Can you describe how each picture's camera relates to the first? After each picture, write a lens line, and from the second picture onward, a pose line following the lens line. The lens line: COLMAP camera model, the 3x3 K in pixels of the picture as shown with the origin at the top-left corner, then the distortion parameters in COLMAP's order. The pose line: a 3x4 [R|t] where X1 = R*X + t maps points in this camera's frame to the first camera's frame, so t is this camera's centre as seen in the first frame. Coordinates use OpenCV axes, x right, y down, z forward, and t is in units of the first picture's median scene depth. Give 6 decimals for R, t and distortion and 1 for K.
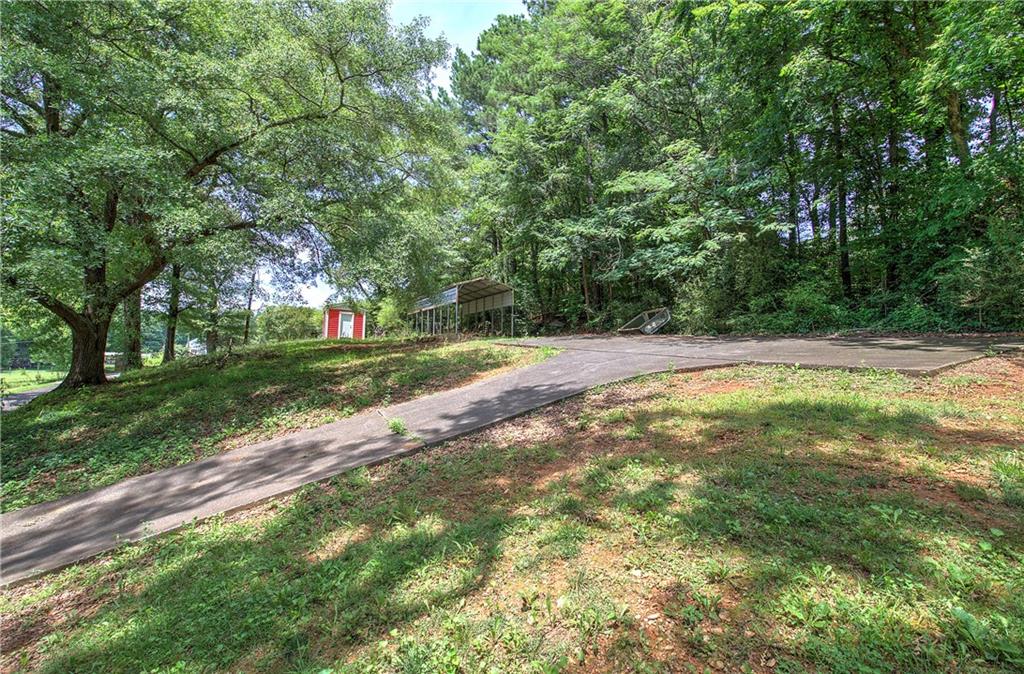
lens RADIAL K [[428.3, 0, 512.0], [0, 428.3, 337.0], [0, 0, 1]] dist [-0.018835, 0.000230]
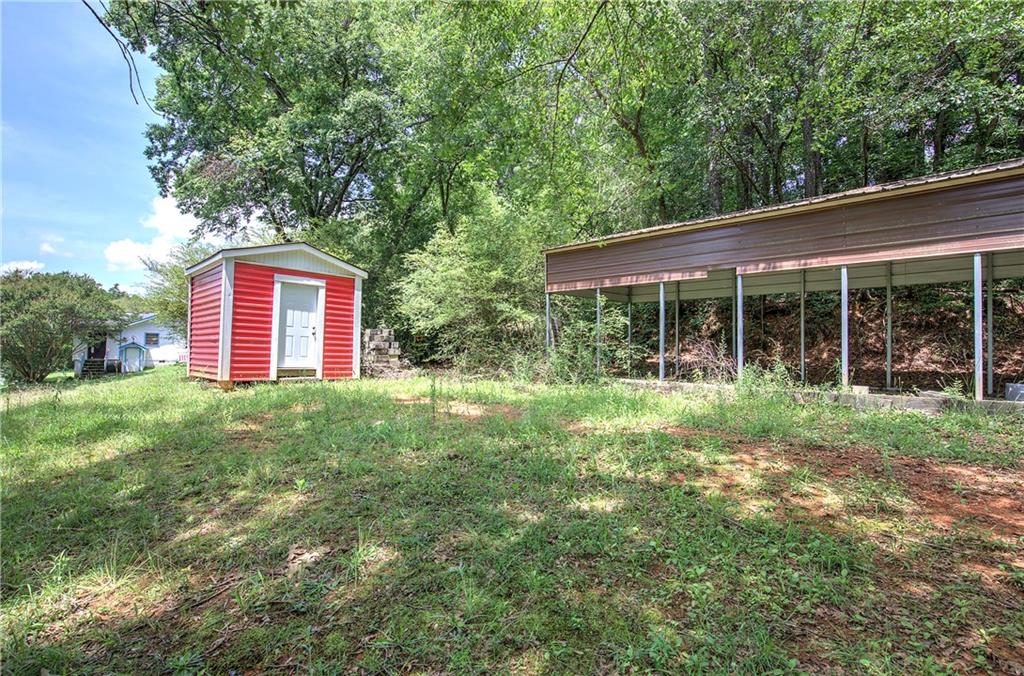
lens RADIAL K [[483.4, 0, 493.3], [0, 483.4, 335.4], [0, 0, 1]] dist [0.025083, -0.015370]
pose [[0.959882, 0.002709, 0.280392, -0.409980], [-0.004966, 0.999961, 0.007338, -0.027446], [-0.280362, -0.008436, 0.959857, 0.764527]]
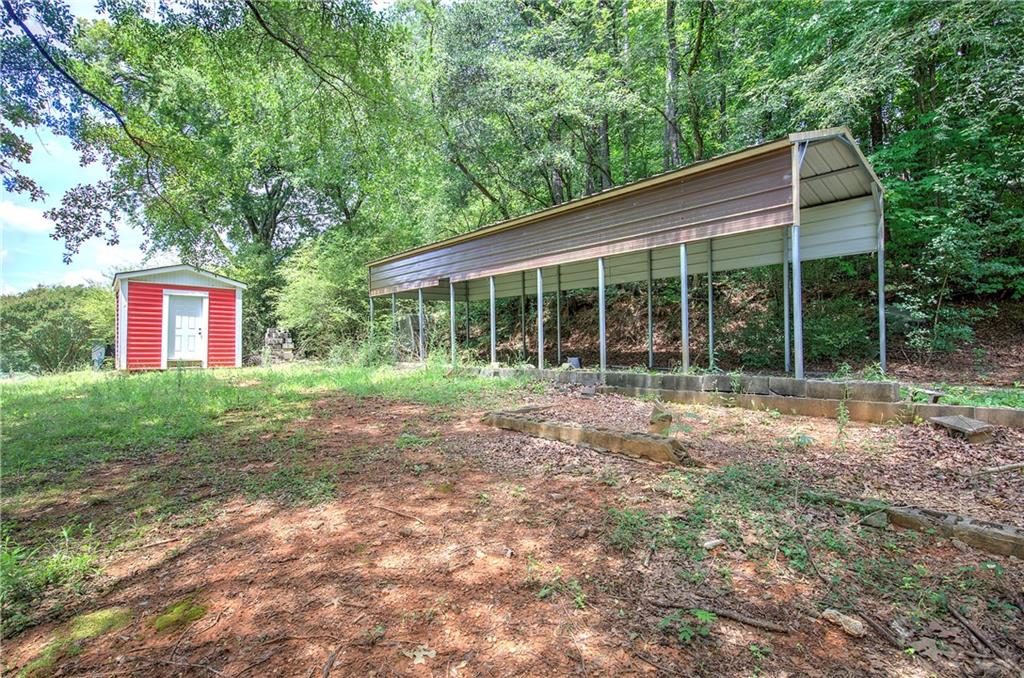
lens RADIAL K [[483.4, 0, 493.3], [0, 483.4, 336.4], [0, 0, 1]] dist [0.025083, -0.015370]
pose [[0.978113, -0.024728, 0.206598, -0.250977], [0.020557, 0.999540, 0.022312, -0.027136], [-0.207055, -0.017577, 0.978171, 0.622489]]
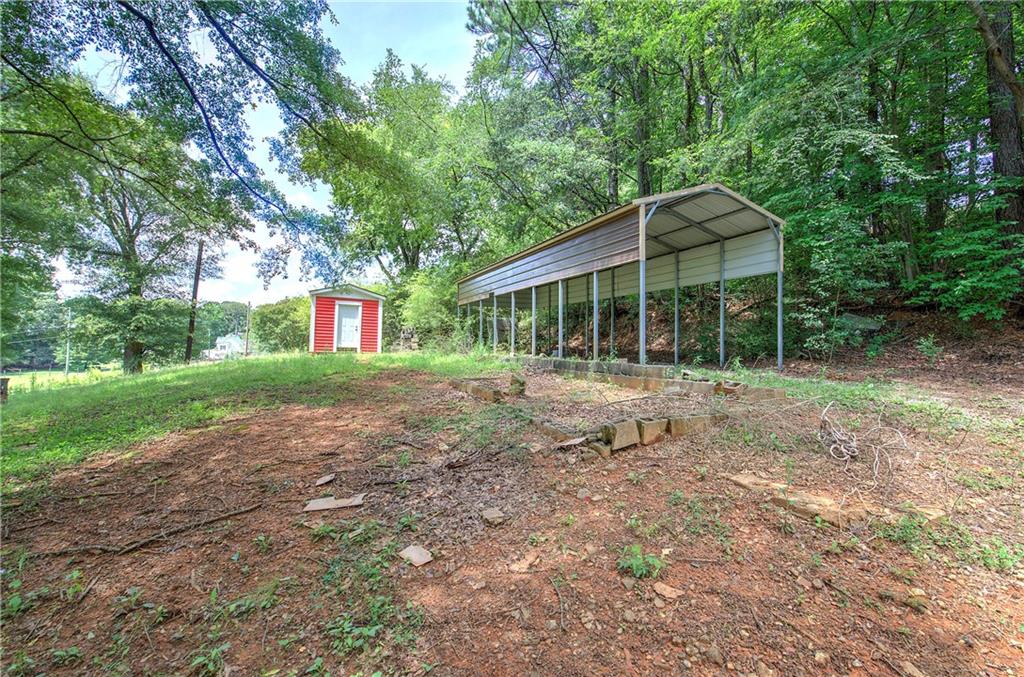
lens RADIAL K [[428.3, 0, 512.0], [0, 428.3, 338.5], [0, 0, 1]] dist [-0.018835, 0.000230]
pose [[0.997115, -0.004782, -0.075756, -0.154858], [0.006486, 0.999731, 0.022270, -0.025026], [0.075629, -0.022697, 0.996878, 0.535575]]
